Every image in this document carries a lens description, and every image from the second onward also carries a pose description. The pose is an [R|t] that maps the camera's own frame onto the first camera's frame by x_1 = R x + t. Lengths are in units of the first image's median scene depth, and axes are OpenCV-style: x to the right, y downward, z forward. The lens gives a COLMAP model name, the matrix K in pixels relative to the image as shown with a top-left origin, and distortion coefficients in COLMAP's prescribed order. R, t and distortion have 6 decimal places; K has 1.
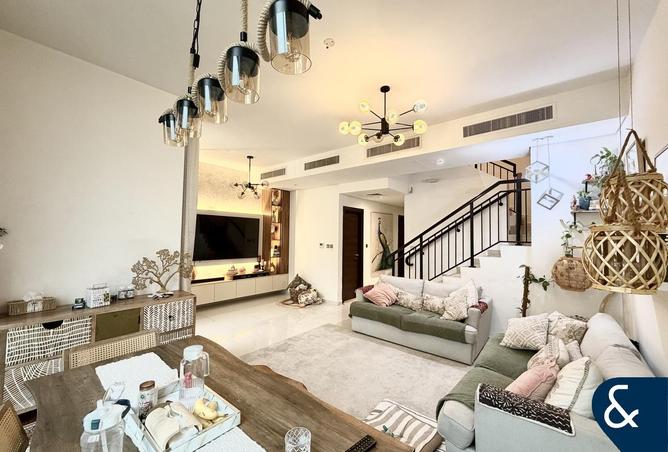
lens RADIAL K [[267.3, 0, 334.0], [0, 267.3, 226.0], [0, 0, 1]] dist [-0.000043, 0.000049]
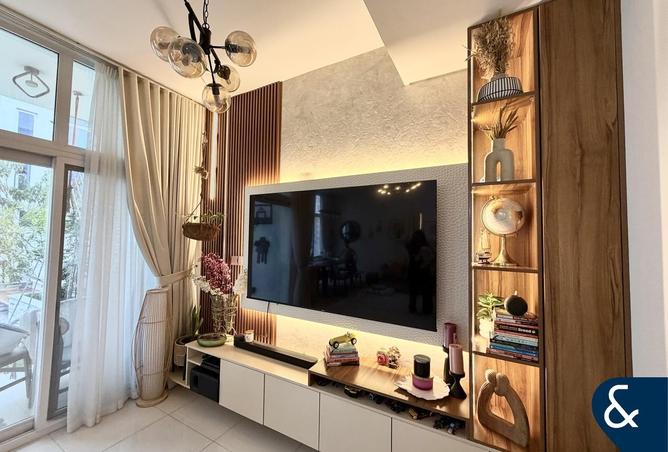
lens RADIAL K [[267.3, 0, 334.0], [0, 267.3, 226.0], [0, 0, 1]] dist [-0.000043, 0.000049]
pose [[0.189902, -0.052967, -0.980373, -0.054811], [0.026051, 0.998464, -0.048898, 0.030239], [0.981457, -0.016253, 0.190990, 0.968940]]
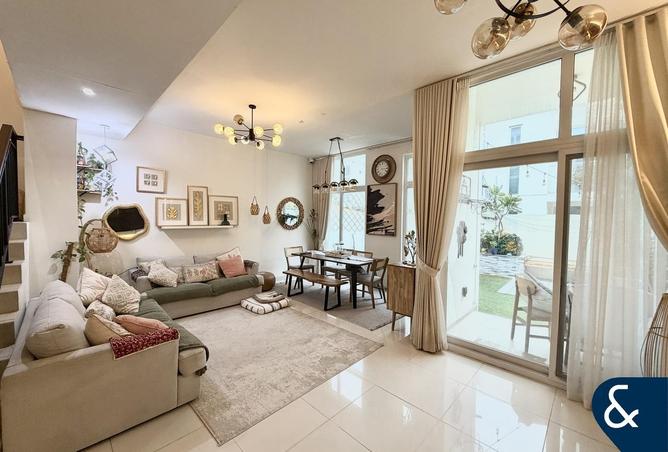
lens RADIAL K [[267.3, 0, 334.0], [0, 267.3, 226.0], [0, 0, 1]] dist [-0.000043, 0.000049]
pose [[-0.996394, -0.030774, 0.079064, -0.163601], [-0.031291, 0.999496, -0.005304, 0.037830], [-0.078861, -0.007759, -0.996855, 1.104568]]
